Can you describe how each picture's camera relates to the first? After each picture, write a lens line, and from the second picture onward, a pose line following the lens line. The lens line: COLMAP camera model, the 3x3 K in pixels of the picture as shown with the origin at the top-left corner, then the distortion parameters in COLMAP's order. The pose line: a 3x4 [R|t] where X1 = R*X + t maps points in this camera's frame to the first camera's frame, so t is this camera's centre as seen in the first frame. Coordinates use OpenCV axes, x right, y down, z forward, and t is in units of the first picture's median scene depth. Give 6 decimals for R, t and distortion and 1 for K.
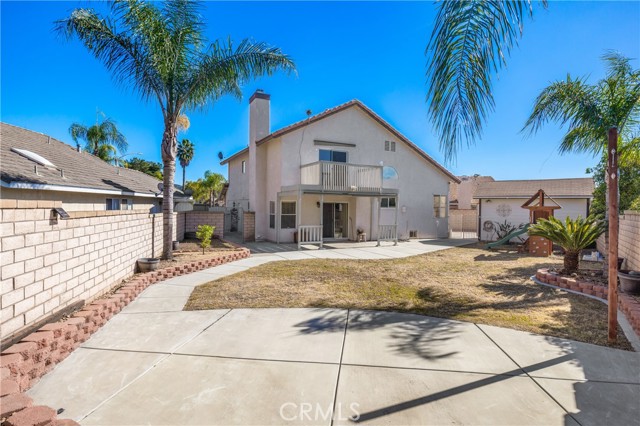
lens RADIAL K [[369.6, 0, 318.3], [0, 369.6, 210.0], [0, 0, 1]] dist [0.006719, 0.011725]
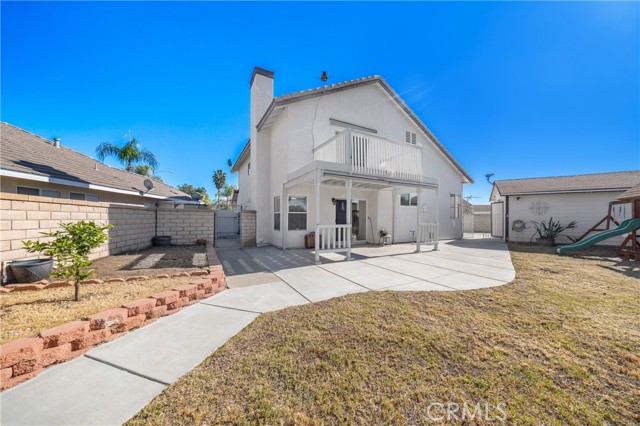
lens RADIAL K [[216.5, 0, 326.1], [0, 216.5, 217.8], [0, 0, 1]] dist [0.000065, 0.000022]
pose [[0.997113, -0.005603, 0.075722, -0.053222], [0.006708, 0.999875, -0.014350, 0.029466], [-0.075632, 0.014817, 0.997026, 0.515876]]
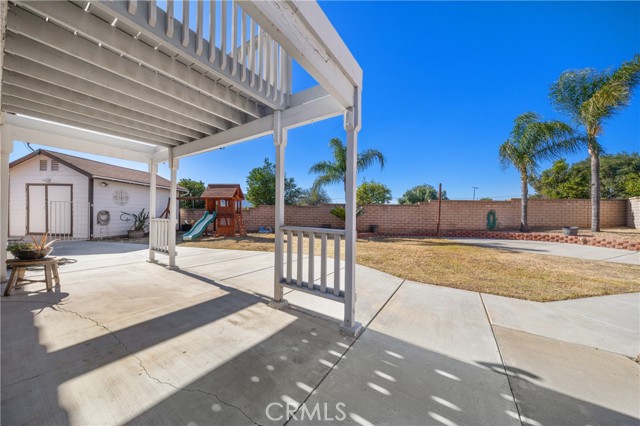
lens RADIAL K [[216.5, 0, 319.7], [0, 216.5, 212.8], [0, 0, 1]] dist [0.000065, 0.000022]
pose [[-0.517878, -0.013193, 0.855353, -0.130816], [-0.007515, 0.999913, 0.010873, 0.026719], [-0.855421, -0.000797, -0.517932, 0.873641]]
